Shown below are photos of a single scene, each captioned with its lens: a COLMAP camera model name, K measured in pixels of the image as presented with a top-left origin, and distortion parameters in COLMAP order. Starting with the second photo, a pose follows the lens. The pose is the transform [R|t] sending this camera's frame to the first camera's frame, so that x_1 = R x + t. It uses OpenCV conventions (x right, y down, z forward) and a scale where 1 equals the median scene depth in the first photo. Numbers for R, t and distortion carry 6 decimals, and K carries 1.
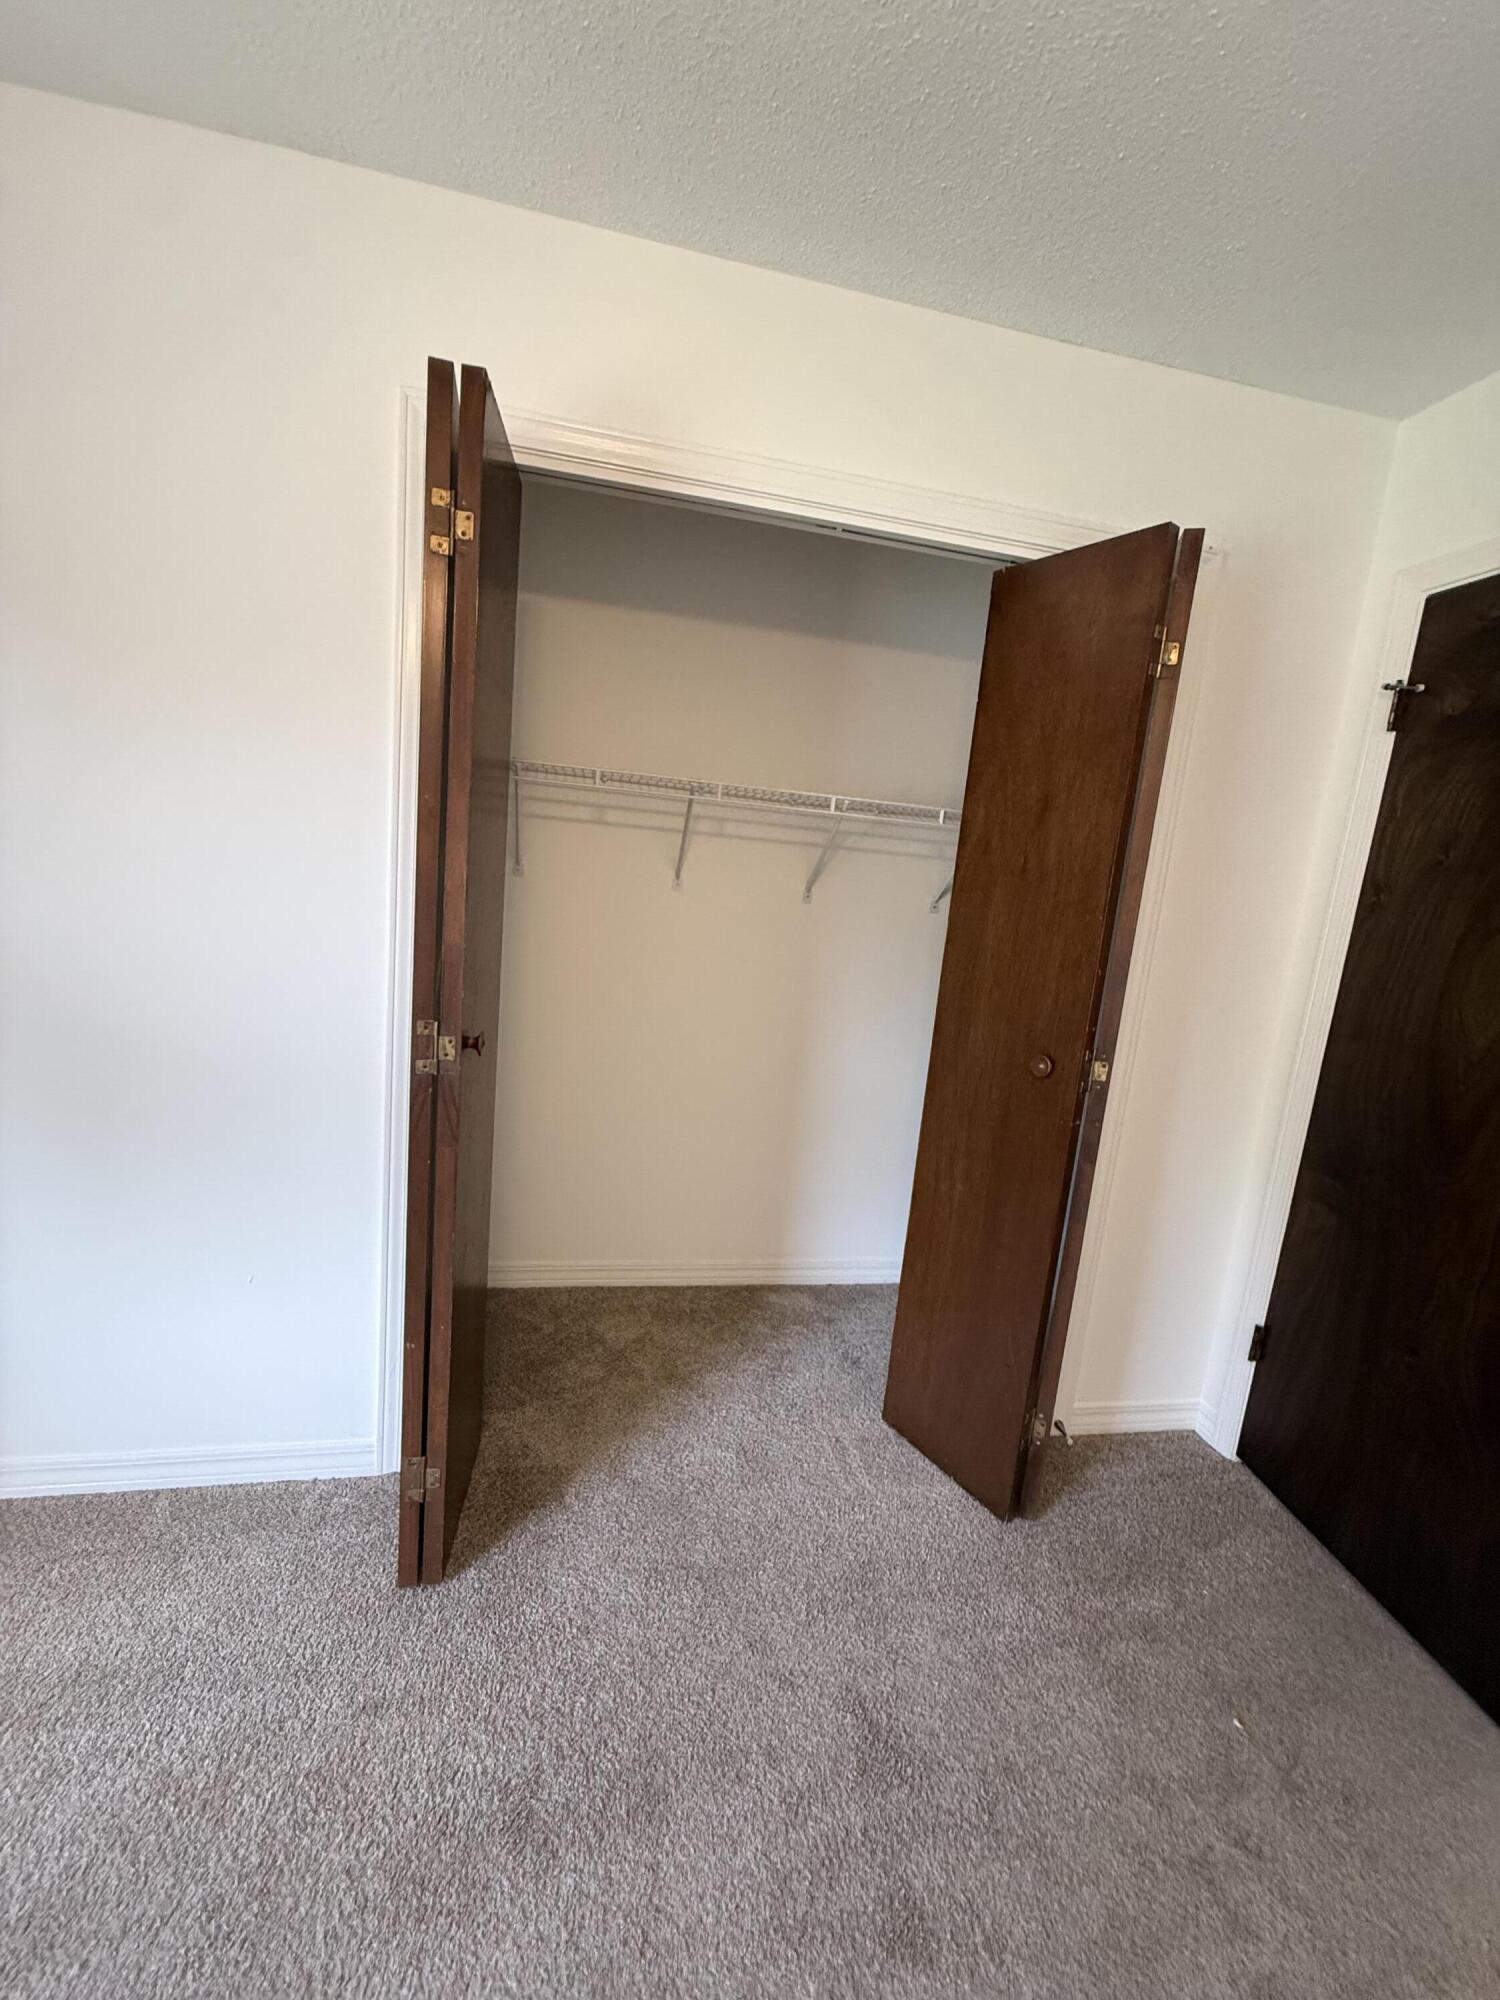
lens RADIAL K [[799.2, 0, 753.0], [0, 799.2, 988.4], [0, 0, 1]] dist [-0.001153, 0.000983]
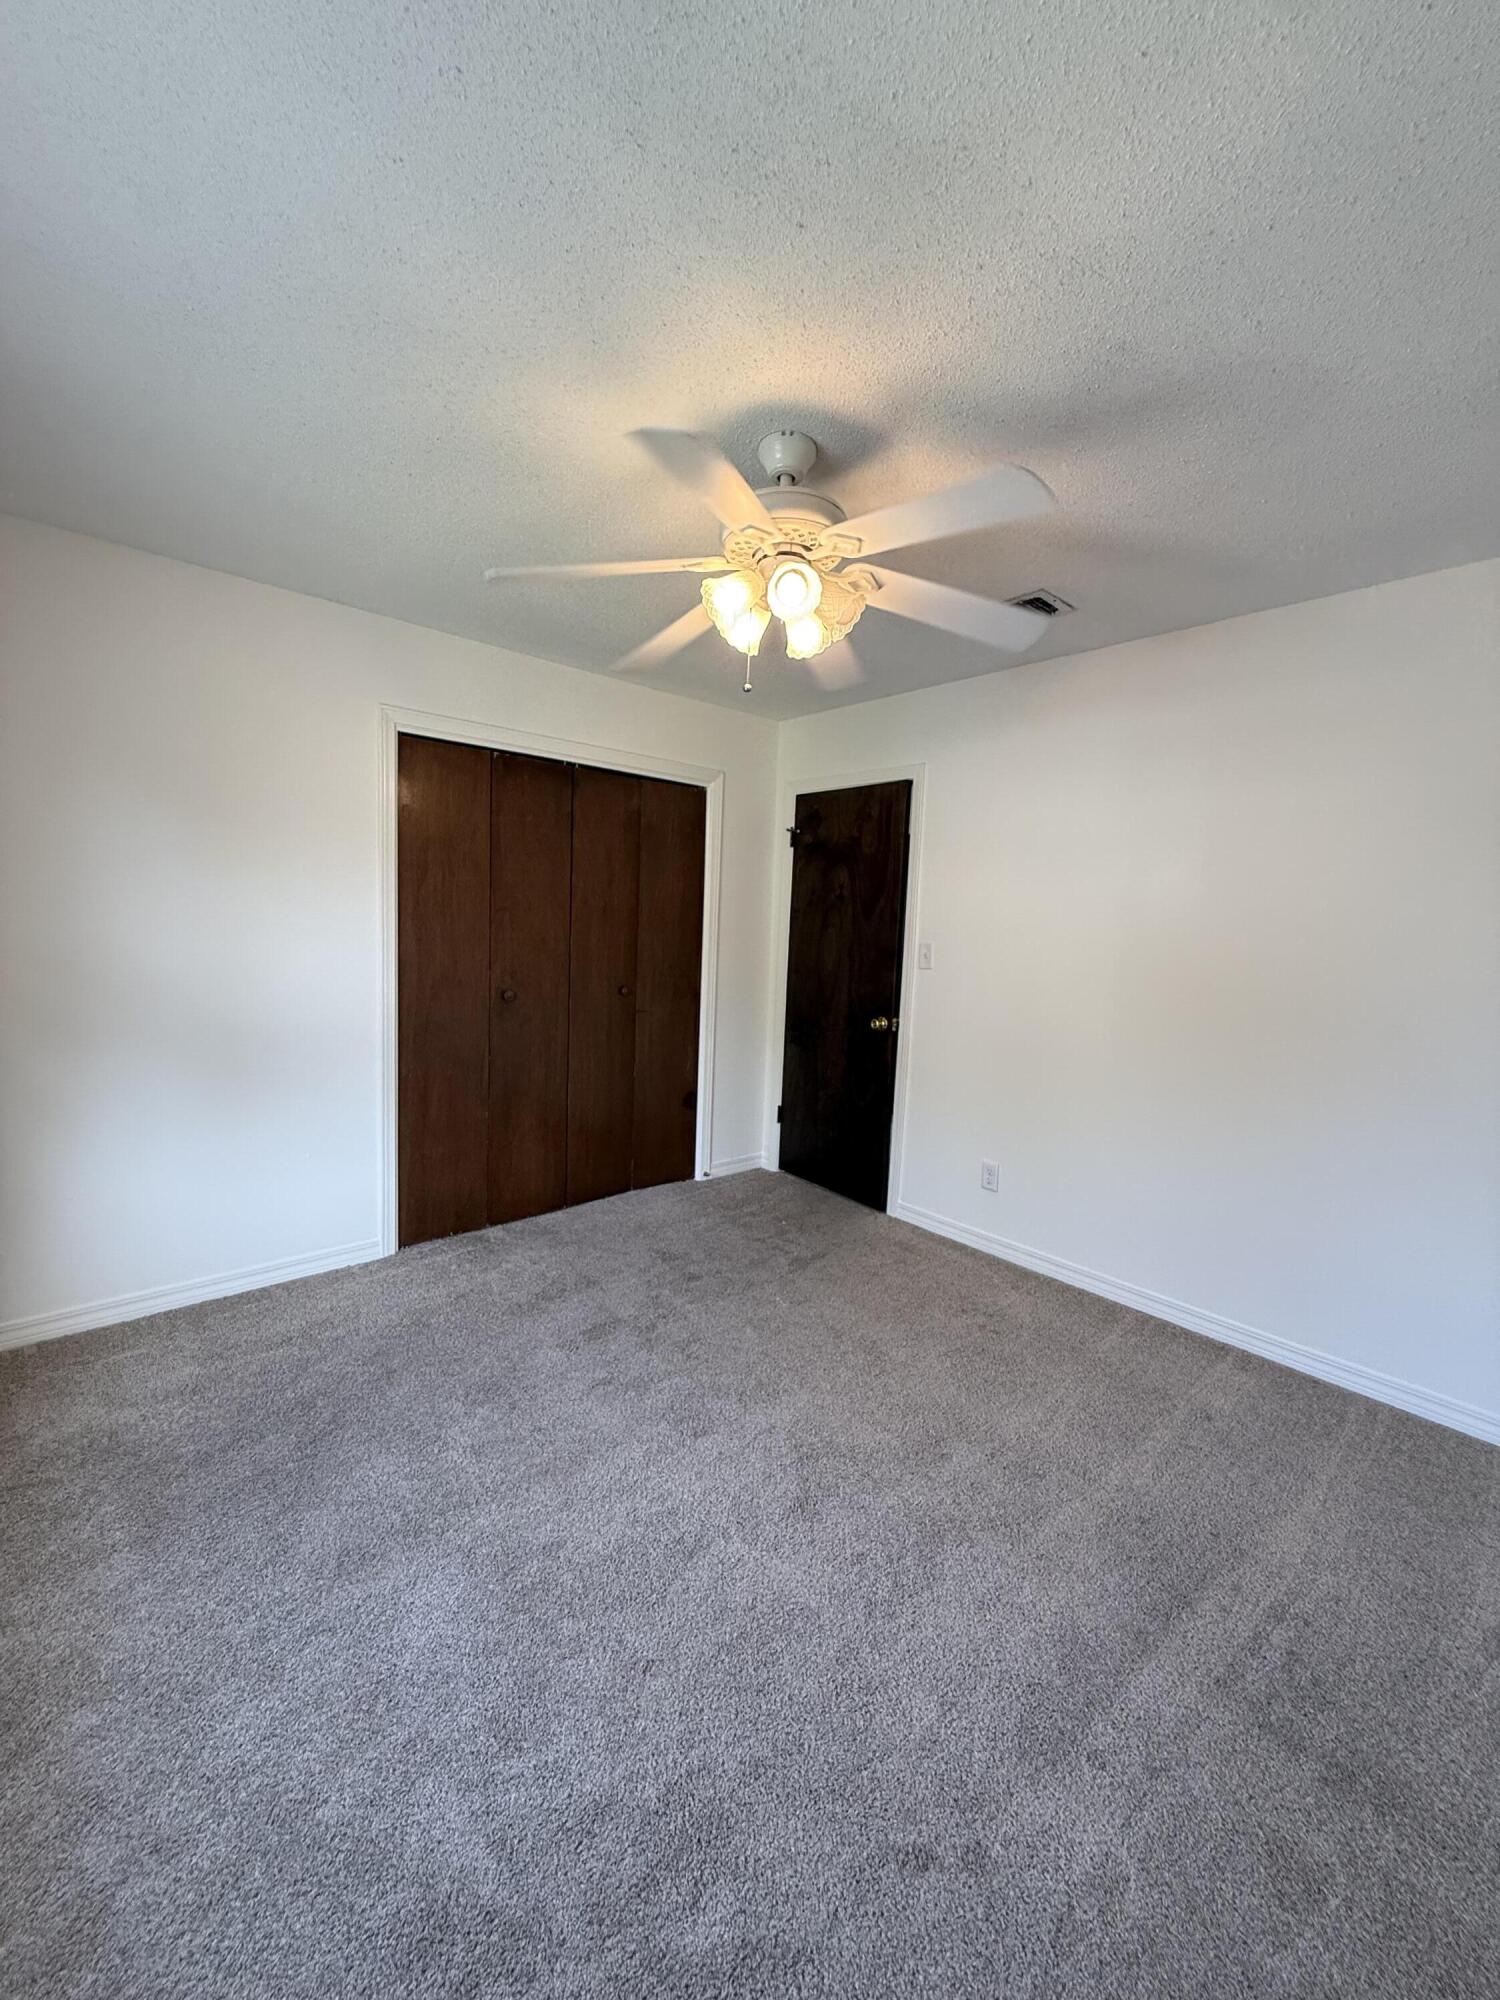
lens RADIAL K [[799.2, 0, 747.1], [0, 799.2, 999.4], [0, 0, 1]] dist [-0.001153, 0.000983]
pose [[0.859128, -0.111157, 0.499543, -0.631403], [0.123770, 0.992279, 0.007937, 0.114132], [-0.496569, 0.055010, 0.866253, -1.086188]]
